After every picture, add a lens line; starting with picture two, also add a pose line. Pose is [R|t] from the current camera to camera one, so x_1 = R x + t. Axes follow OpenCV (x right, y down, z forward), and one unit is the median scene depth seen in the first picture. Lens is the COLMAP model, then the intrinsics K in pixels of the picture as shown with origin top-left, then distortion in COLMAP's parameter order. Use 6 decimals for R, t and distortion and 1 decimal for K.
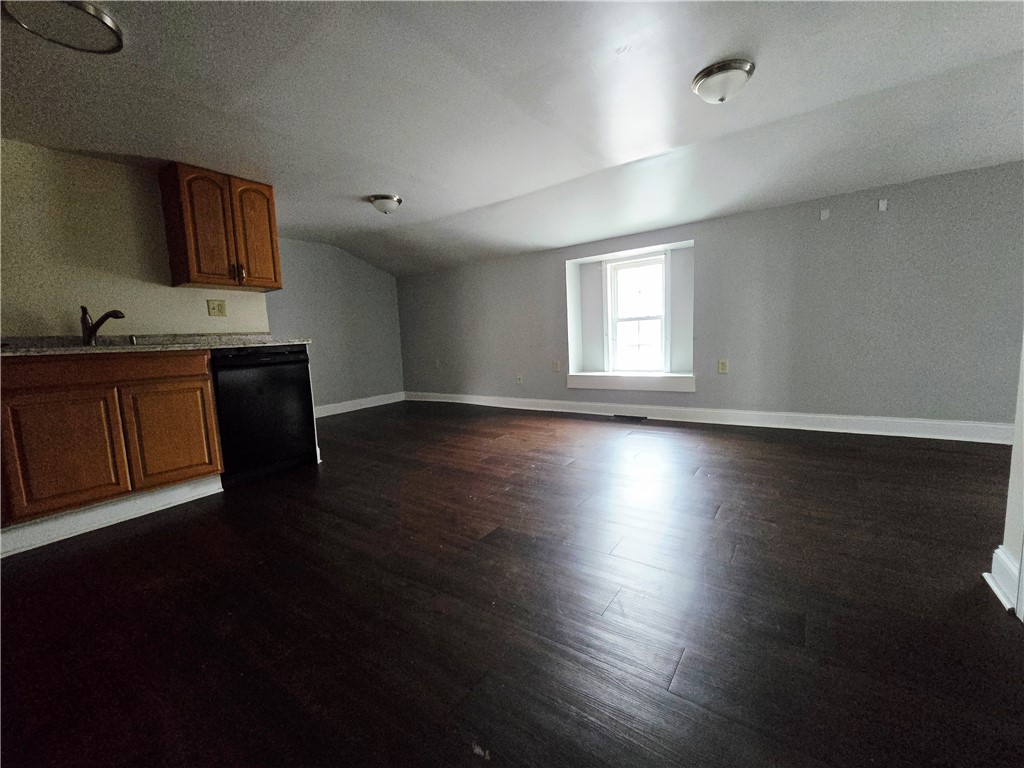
lens RADIAL K [[417.8, 0, 512.0], [0, 417.8, 384.0], [0, 0, 1]] dist [-0.000854, -0.000143]
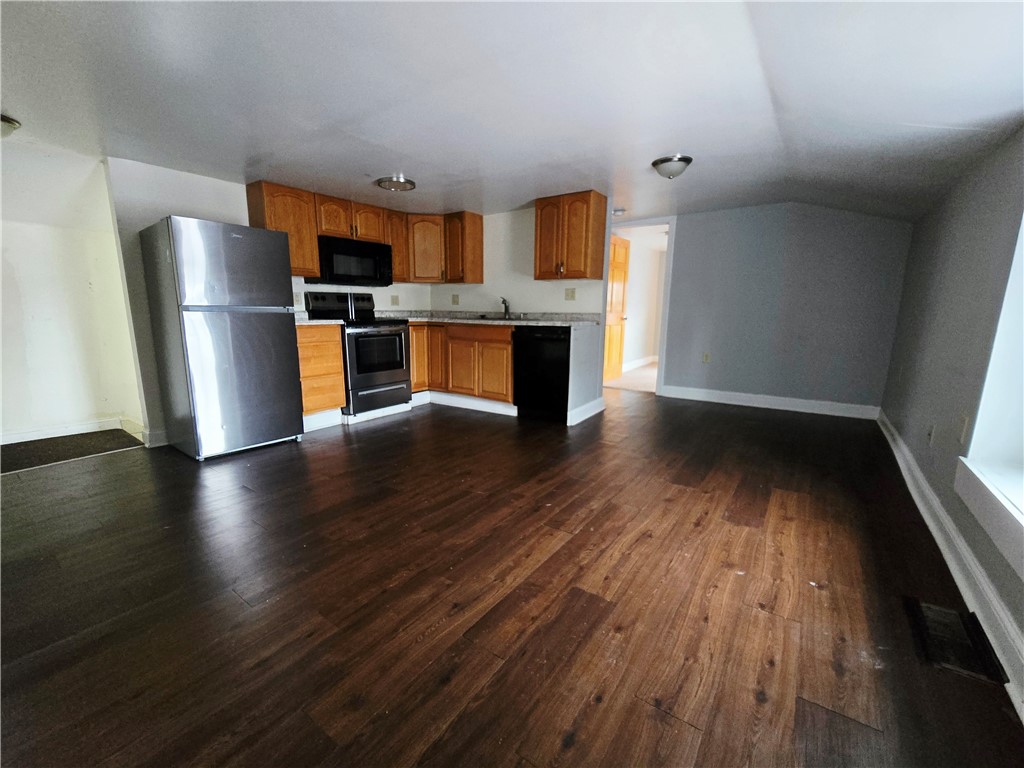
lens RADIAL K [[418.7, 0, 513.6], [0, 418.7, 388.2], [0, 0, 1]] dist [0.000490, 0.000027]
pose [[0.013343, 0.234873, -0.971934, 0.775897], [-0.121954, 0.965147, 0.231558, -0.197695], [0.992446, 0.115442, 0.041522, 0.873021]]
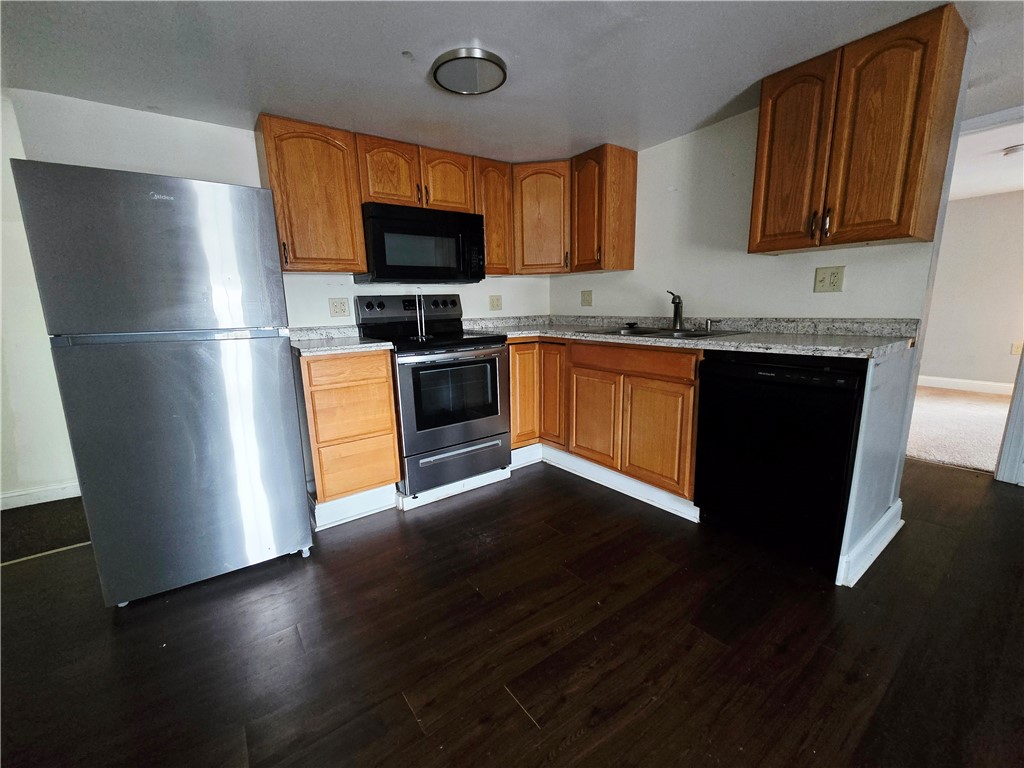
lens RADIAL K [[418.7, 0, 513.6], [0, 418.7, 388.2], [0, 0, 1]] dist [0.000490, 0.000027]
pose [[-0.293376, 0.242990, -0.924601, 0.093714], [-0.068704, 0.959299, 0.273909, -0.180937], [0.953525, 0.143882, -0.264741, 0.802190]]
